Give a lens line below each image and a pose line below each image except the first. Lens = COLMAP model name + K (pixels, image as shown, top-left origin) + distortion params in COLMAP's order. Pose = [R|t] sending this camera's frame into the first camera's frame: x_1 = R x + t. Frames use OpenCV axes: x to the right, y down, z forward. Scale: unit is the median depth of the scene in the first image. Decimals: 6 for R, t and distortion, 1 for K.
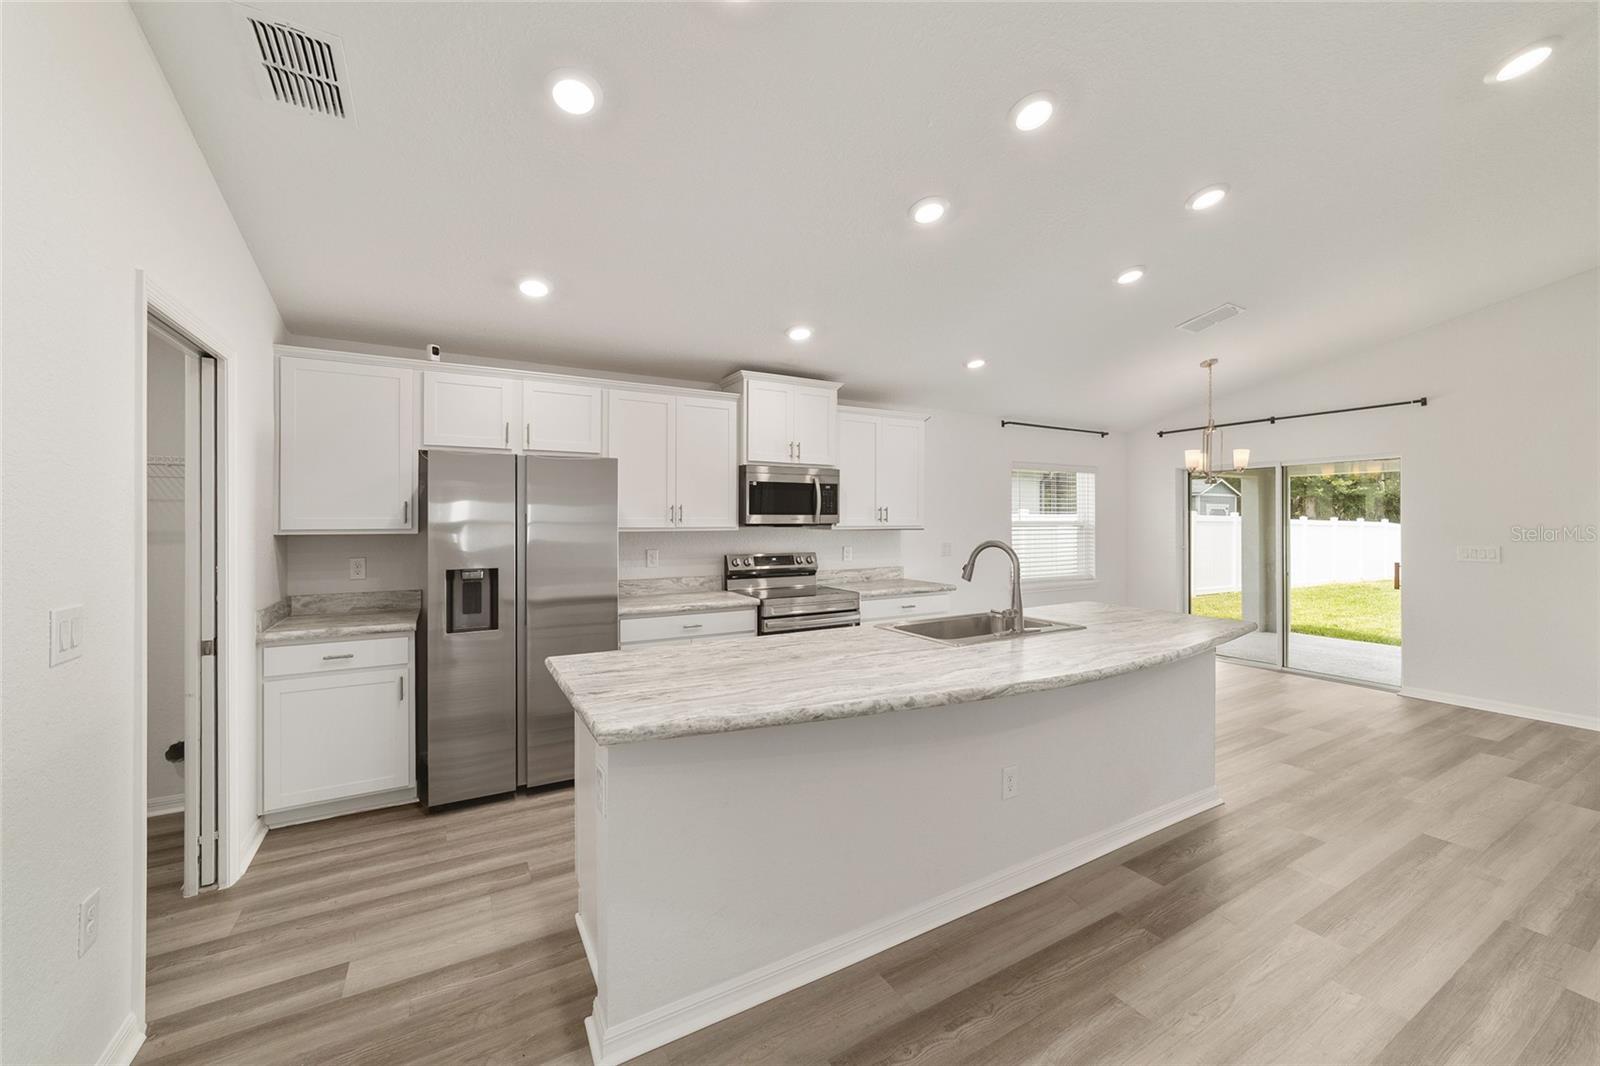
lens RADIAL K [[613.8, 0, 796.2], [0, 613.8, 521.3], [0, 0, 1]] dist [-0.017626, 0.007723]
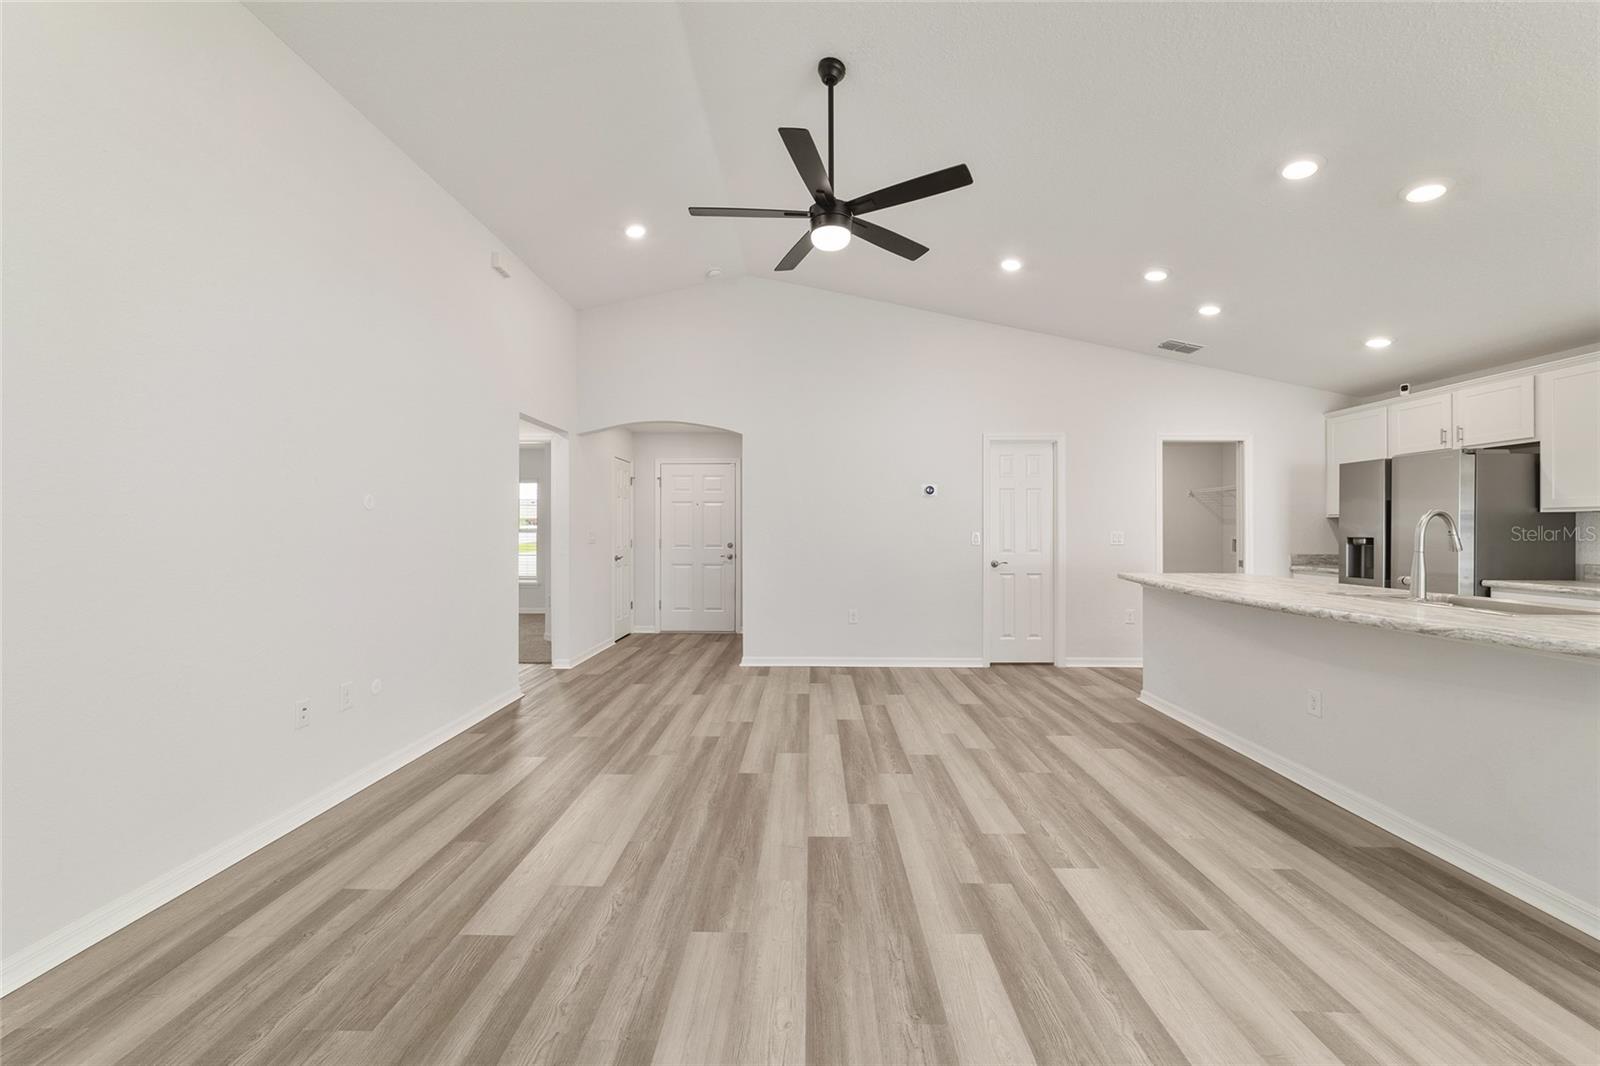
lens RADIAL K [[613.8, 0, 797.4], [0, 613.8, 529.9], [0, 0, 1]] dist [-0.017626, 0.007723]
pose [[-0.512028, 0.001315, -0.858967, 1.377520], [0.000998, 0.999999, 0.000936, 0.051117], [0.858968, -0.000378, -0.512029, 0.515205]]
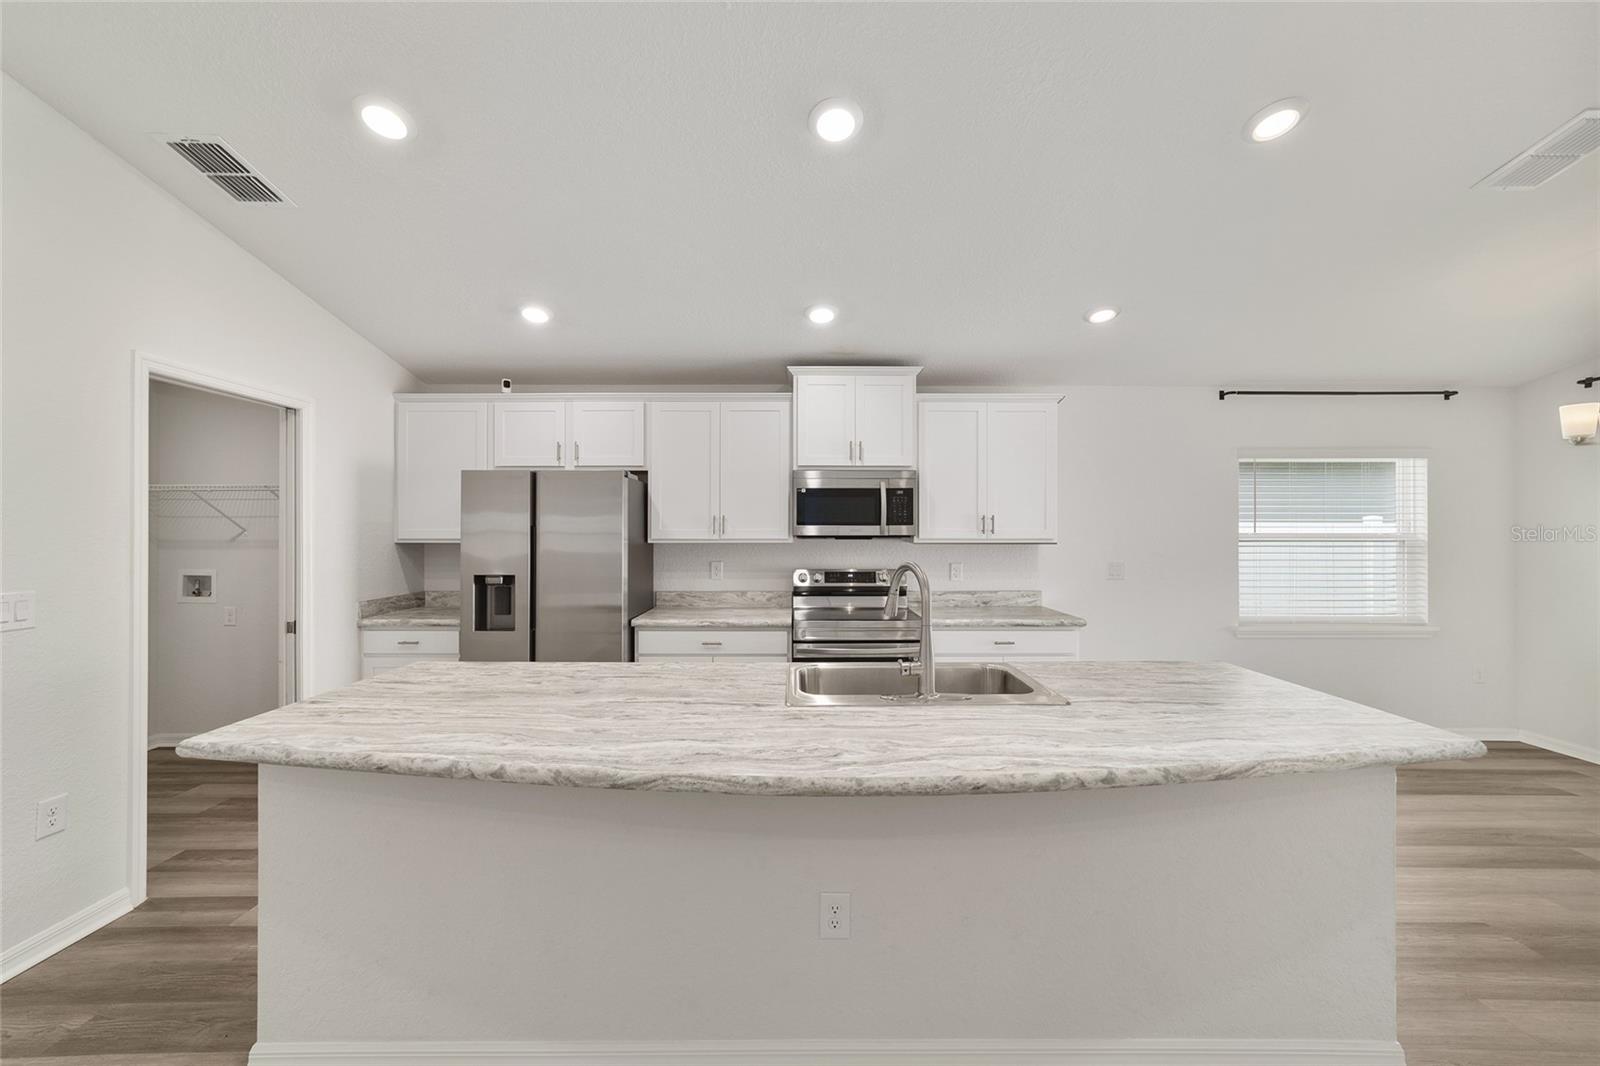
lens RADIAL K [[613.8, 0, 798.7], [0, 613.8, 529.6], [0, 0, 1]] dist [-0.017626, 0.007723]
pose [[0.872410, -0.000476, -0.488774, 0.457469], [-0.001315, 0.999994, -0.003321, -0.002050], [0.488773, 0.003540, 0.872404, 0.269280]]
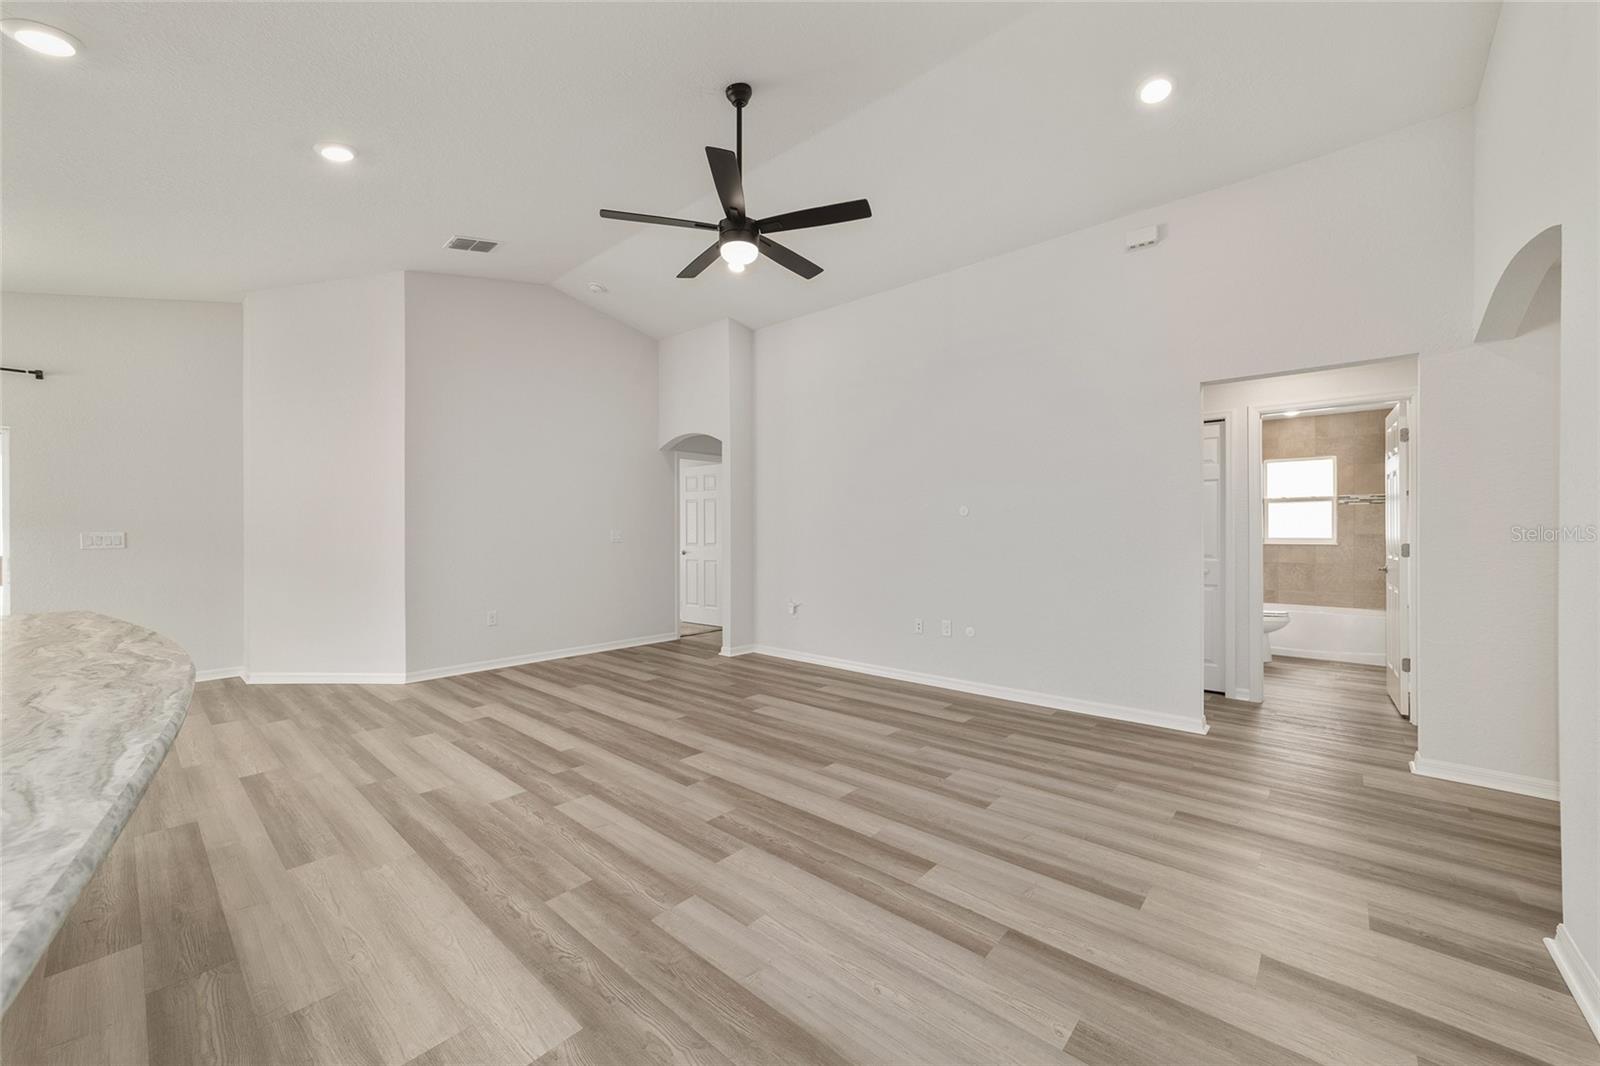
lens RADIAL K [[613.8, 0, 799.5], [0, 613.8, 533.4], [0, 0, 1]] dist [-0.017626, 0.007723]
pose [[-0.325887, -0.001222, 0.945408, -0.281639], [0.002711, 0.999994, 0.002227, 0.057363], [-0.945405, 0.003289, -0.325882, 0.327907]]
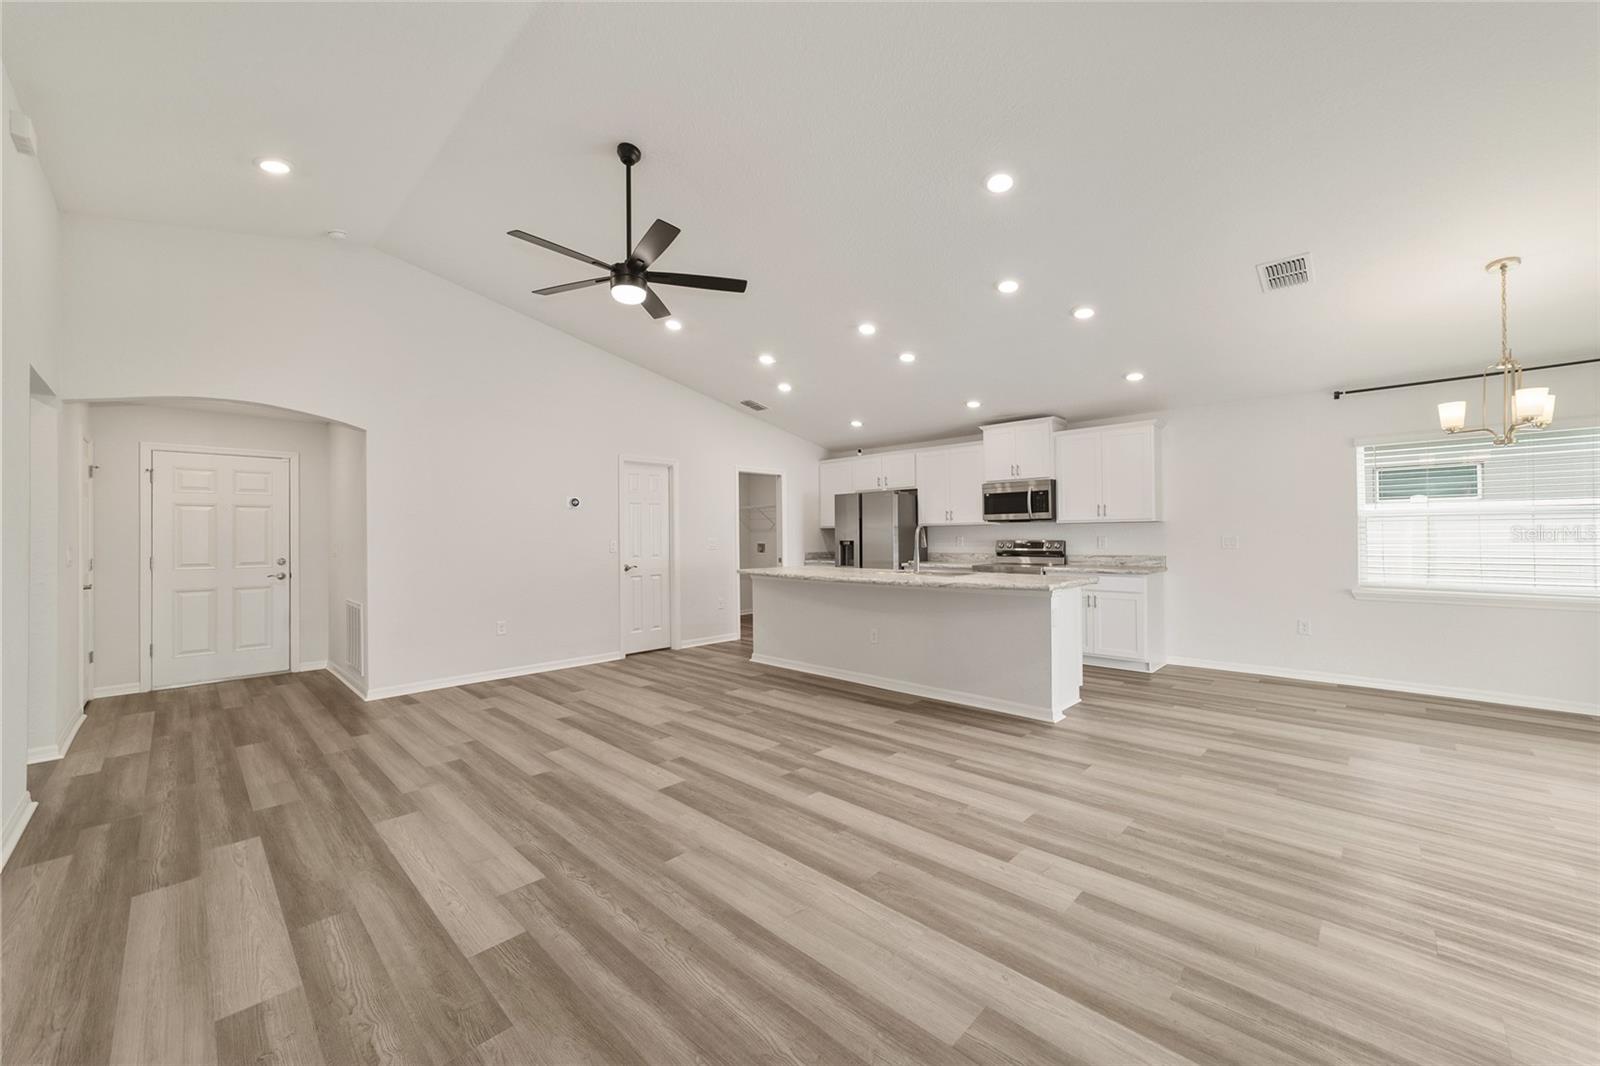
lens RADIAL K [[613.8, 0, 798.9], [0, 613.8, 529.8], [0, 0, 1]] dist [-0.017626, 0.007723]
pose [[0.280302, -0.009488, -0.959865, 1.669697], [0.009784, 0.999927, -0.007027, 0.044494], [0.959862, -0.007421, 0.280375, 0.096933]]
